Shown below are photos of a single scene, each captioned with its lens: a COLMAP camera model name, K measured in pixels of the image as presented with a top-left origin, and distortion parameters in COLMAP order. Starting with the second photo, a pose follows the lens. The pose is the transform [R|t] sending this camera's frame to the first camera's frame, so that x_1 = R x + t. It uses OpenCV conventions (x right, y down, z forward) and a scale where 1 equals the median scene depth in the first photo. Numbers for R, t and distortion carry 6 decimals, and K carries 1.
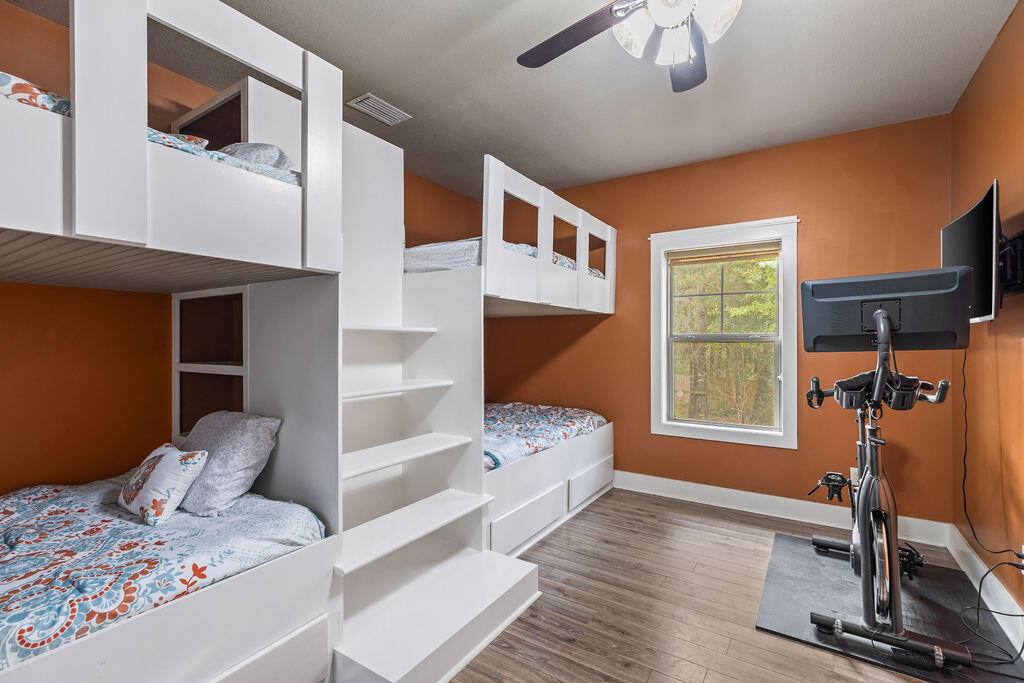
lens RADIAL K [[456.5, 0, 513.2], [0, 456.5, 341.7], [0, 0, 1]] dist [-0.000519, 0.001145]
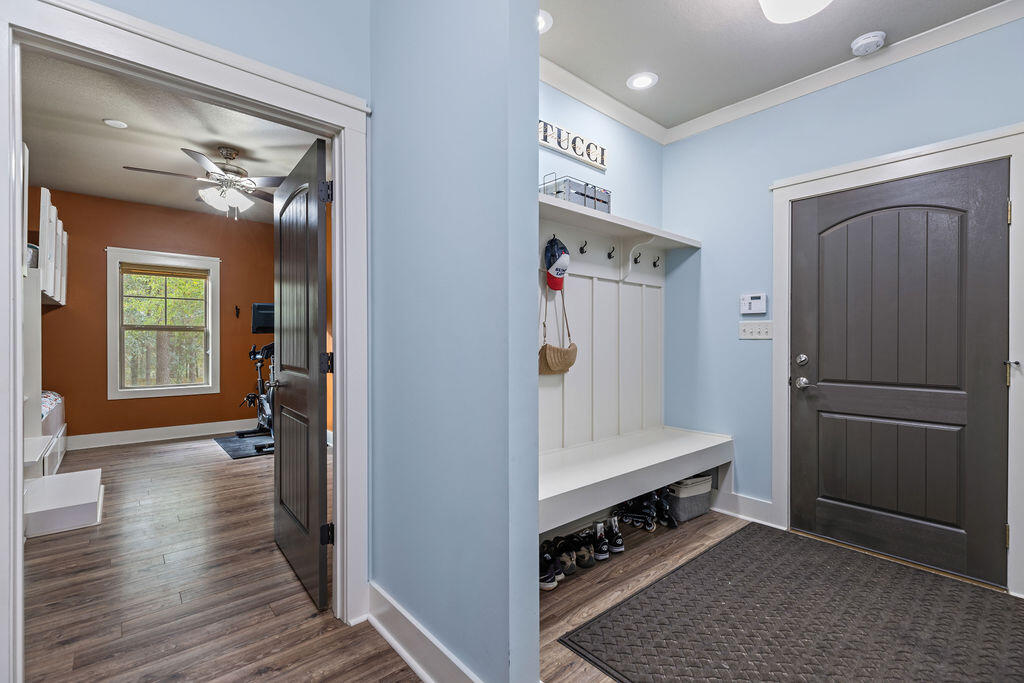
lens RADIAL K [[456.5, 0, 512.8], [0, 456.5, 341.0], [0, 0, 1]] dist [-0.000519, 0.001145]
pose [[0.275010, -0.000599, 0.961441, -0.704611], [-0.003848, 0.999991, 0.001723, 0.029439], [-0.961434, -0.004173, 0.275005, -0.520931]]
